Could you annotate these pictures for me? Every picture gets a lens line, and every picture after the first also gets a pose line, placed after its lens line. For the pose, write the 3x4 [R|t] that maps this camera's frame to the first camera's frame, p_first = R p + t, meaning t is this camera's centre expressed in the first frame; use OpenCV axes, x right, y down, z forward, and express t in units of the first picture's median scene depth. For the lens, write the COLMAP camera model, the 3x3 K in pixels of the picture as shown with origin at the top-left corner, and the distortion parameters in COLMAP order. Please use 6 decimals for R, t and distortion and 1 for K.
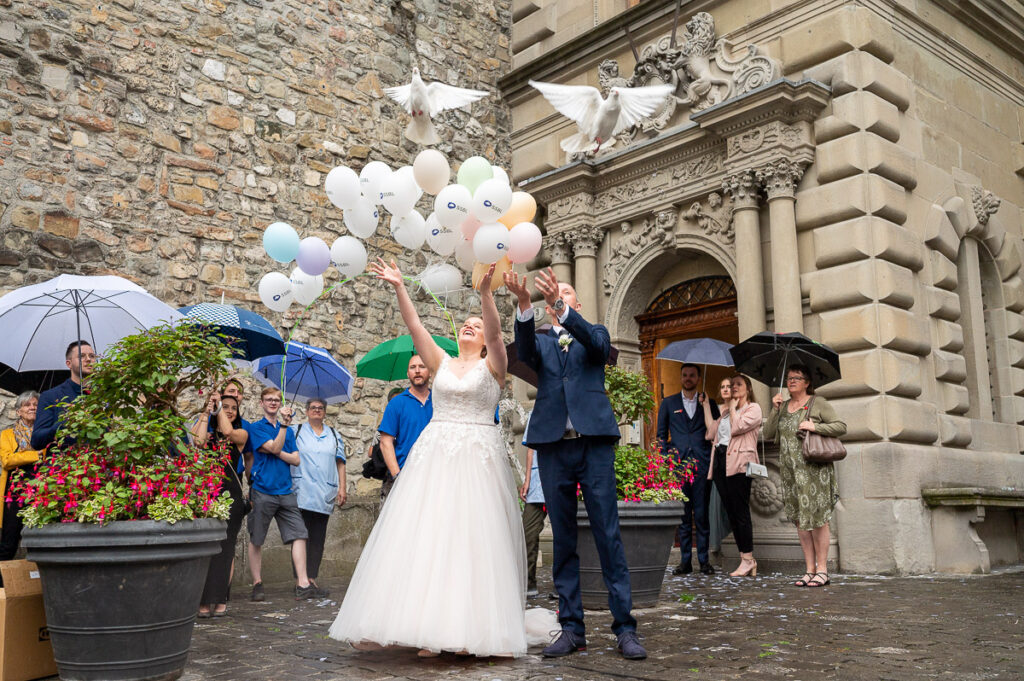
lens RADIAL K [[983.7, 0, 511.3], [0, 983.7, 339.7], [0, 0, 1]] dist [0.003159, 0.000000]
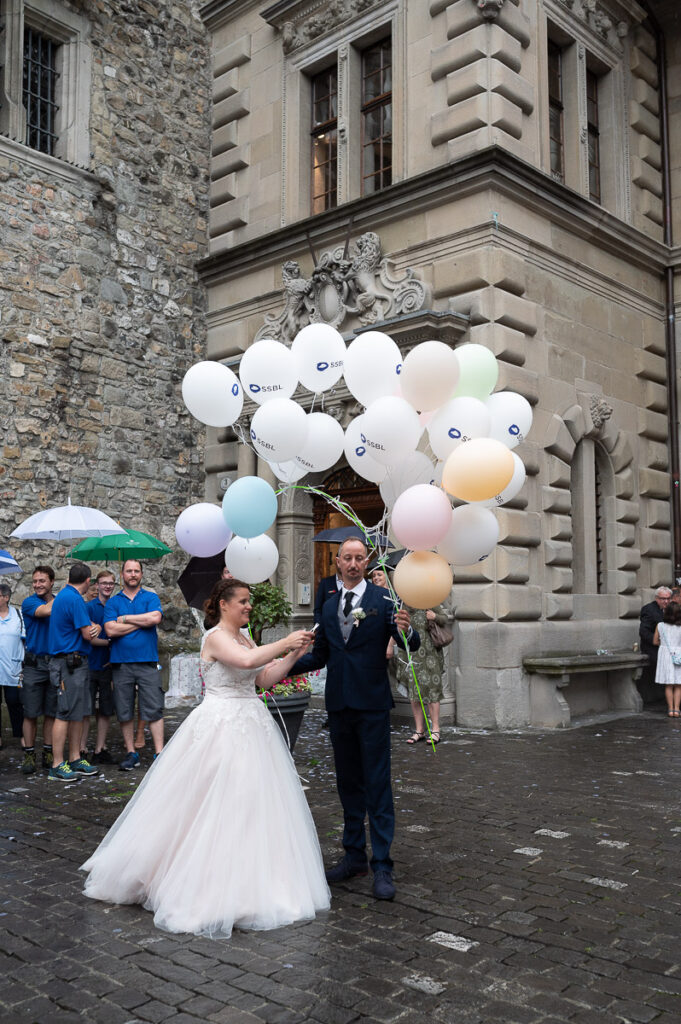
lens RADIAL K [[983.7, 0, 342.1], [0, 983.7, 516.0], [0, 0, 1]] dist [0.003159, 0.000000]
pose [[0.994664, 0.014265, 0.102177, 0.051743], [-0.023656, 0.995543, 0.091297, -0.111628], [-0.100419, -0.093227, 0.990568, -0.152829]]
